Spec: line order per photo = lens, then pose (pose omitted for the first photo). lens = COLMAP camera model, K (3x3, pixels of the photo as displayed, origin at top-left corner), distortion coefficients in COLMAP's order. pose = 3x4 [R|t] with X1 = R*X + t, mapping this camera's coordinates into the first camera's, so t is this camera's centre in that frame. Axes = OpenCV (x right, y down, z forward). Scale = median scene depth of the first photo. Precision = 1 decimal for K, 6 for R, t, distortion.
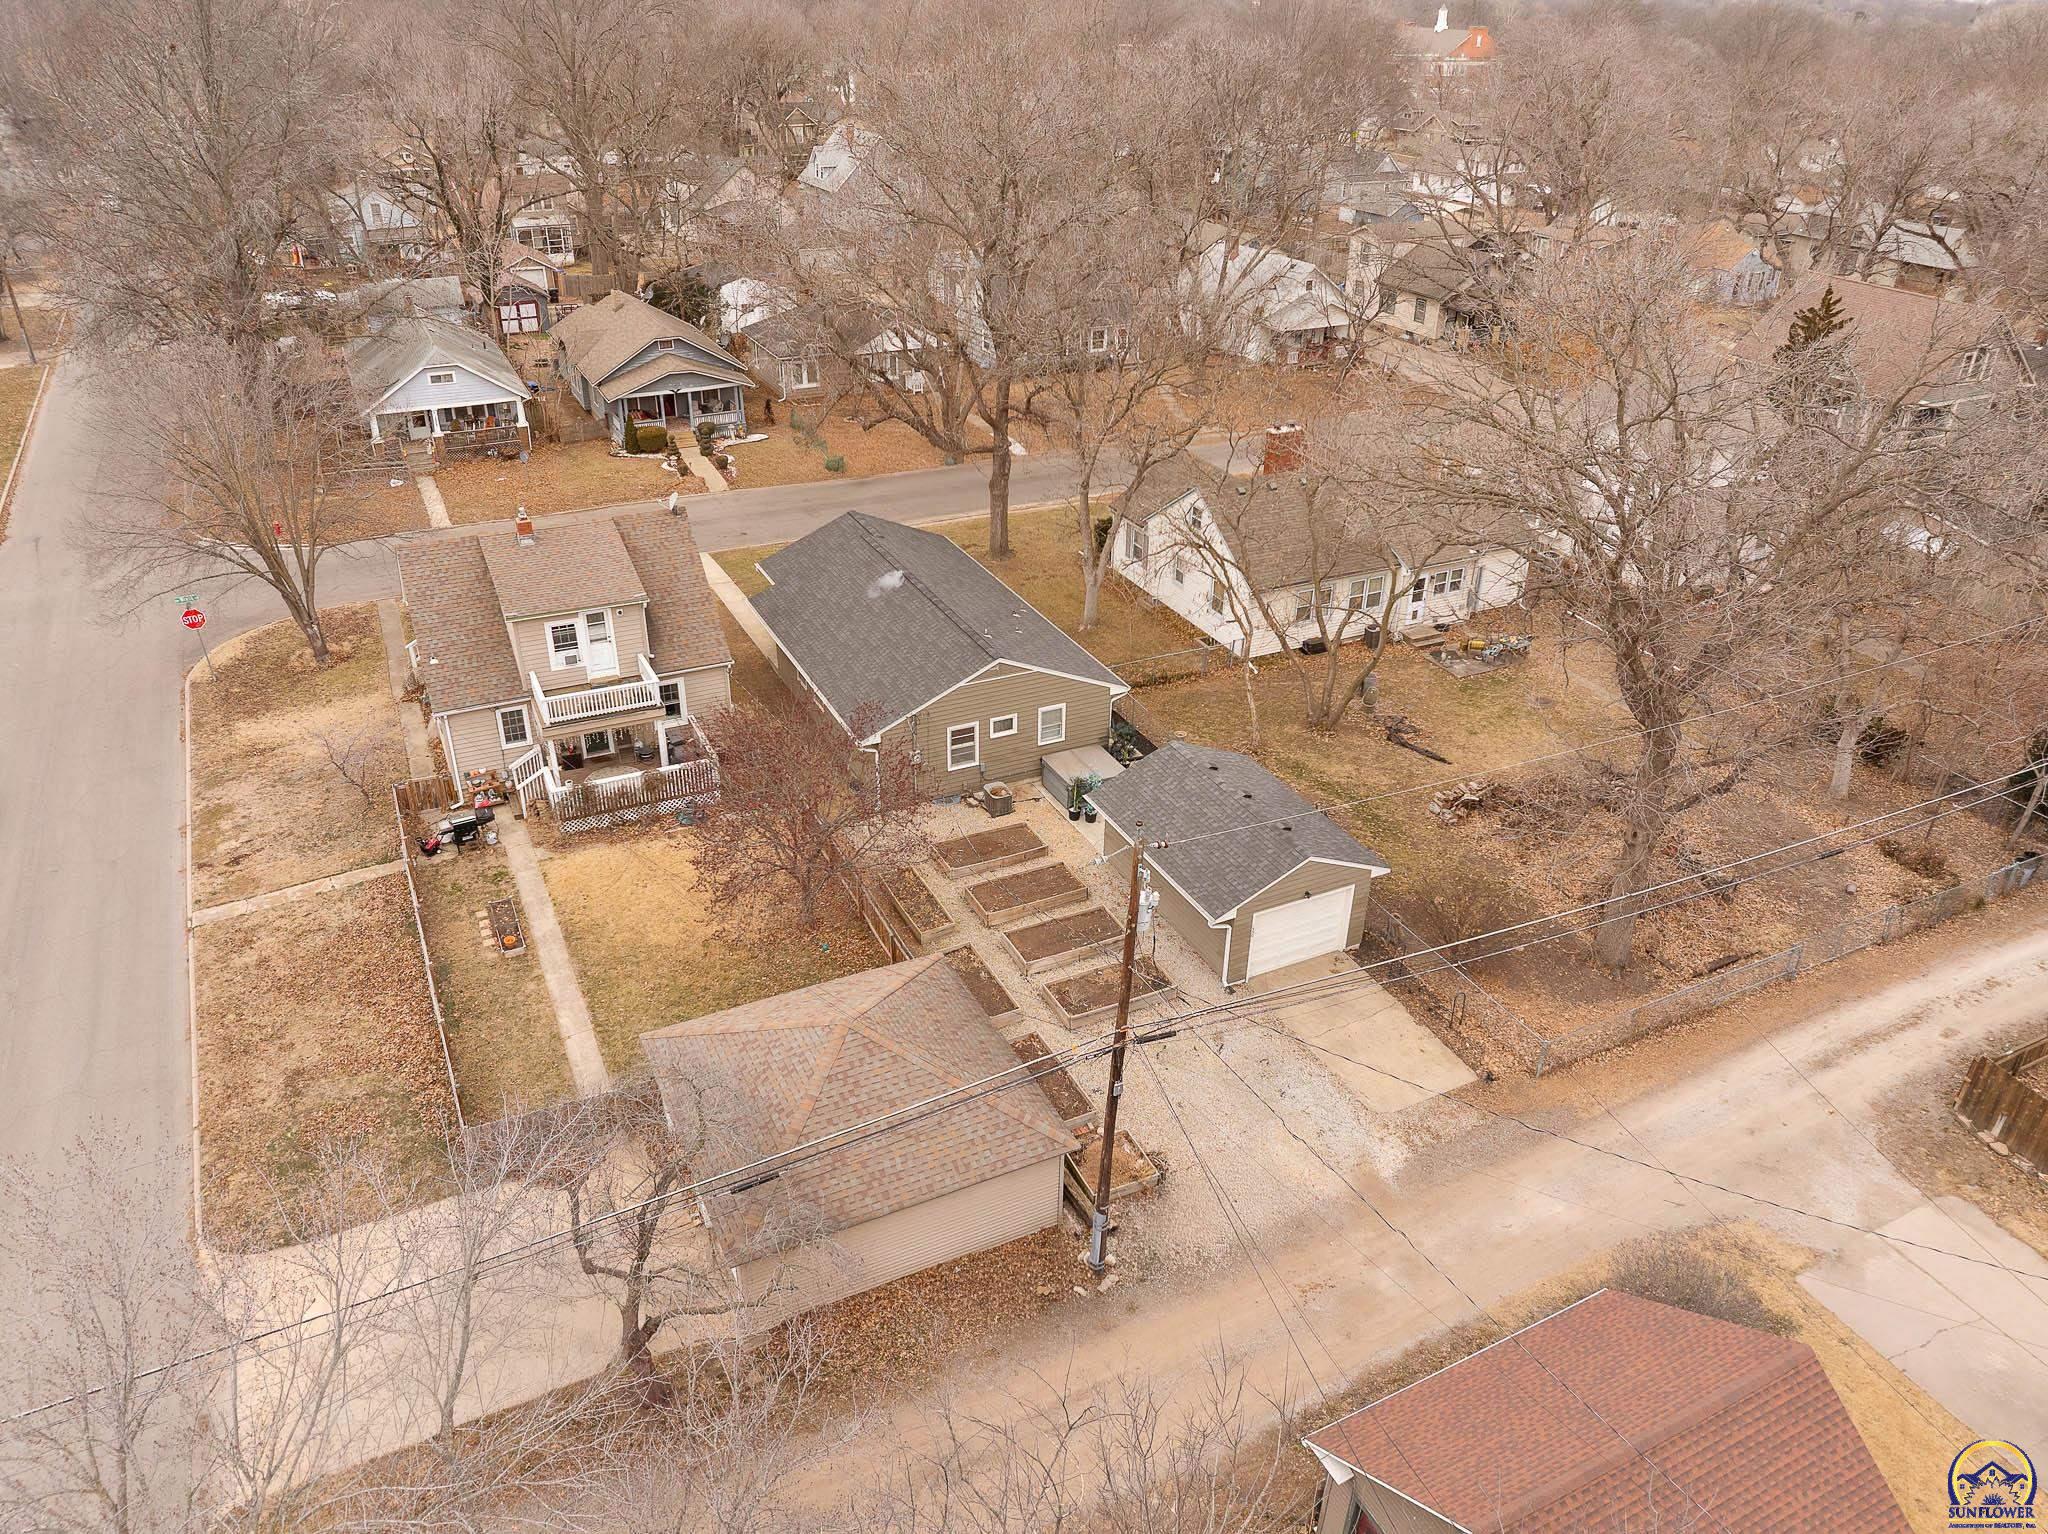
lens RADIAL K [[1406.3, 0, 1024.0], [0, 1406.3, 767.0], [0, 0, 1]] dist [-0.036828, -0.003650]
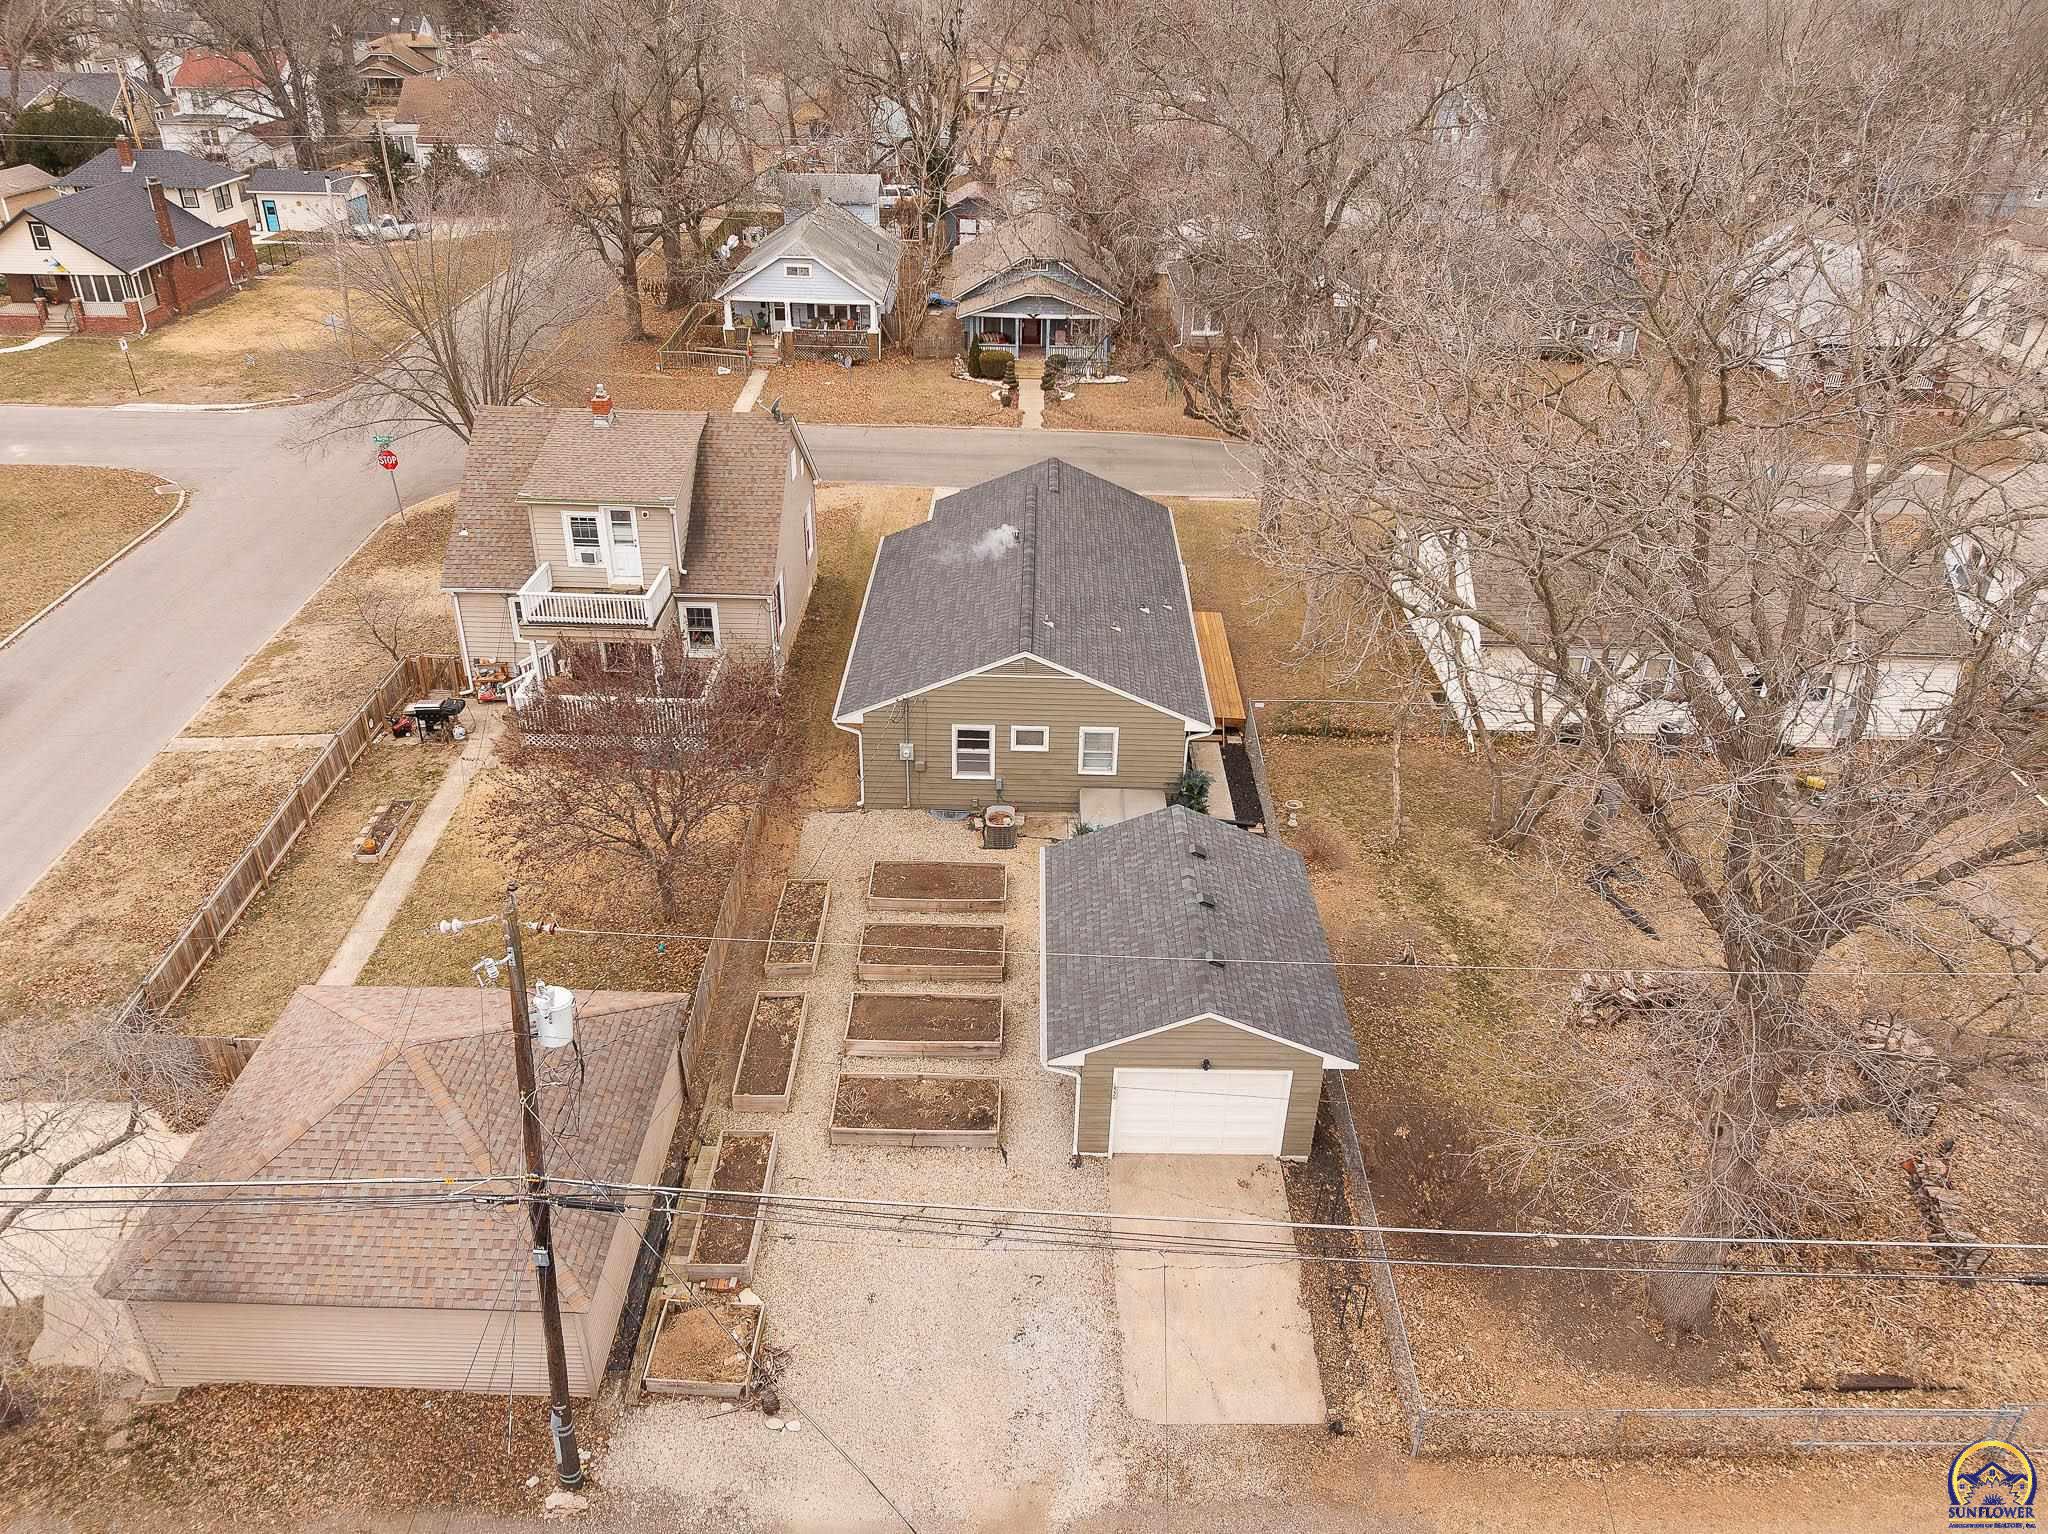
lens RADIAL K [[1452.6, 0, 1024.0], [0, 1452.6, 767.0], [0, 0, 1]] dist [-0.037244, -0.005430]
pose [[0.903429, 0.226784, -0.363847, 0.286486], [-0.224023, 0.973280, 0.050395, -0.055014], [0.365554, 0.035982, 0.930094, 0.250635]]
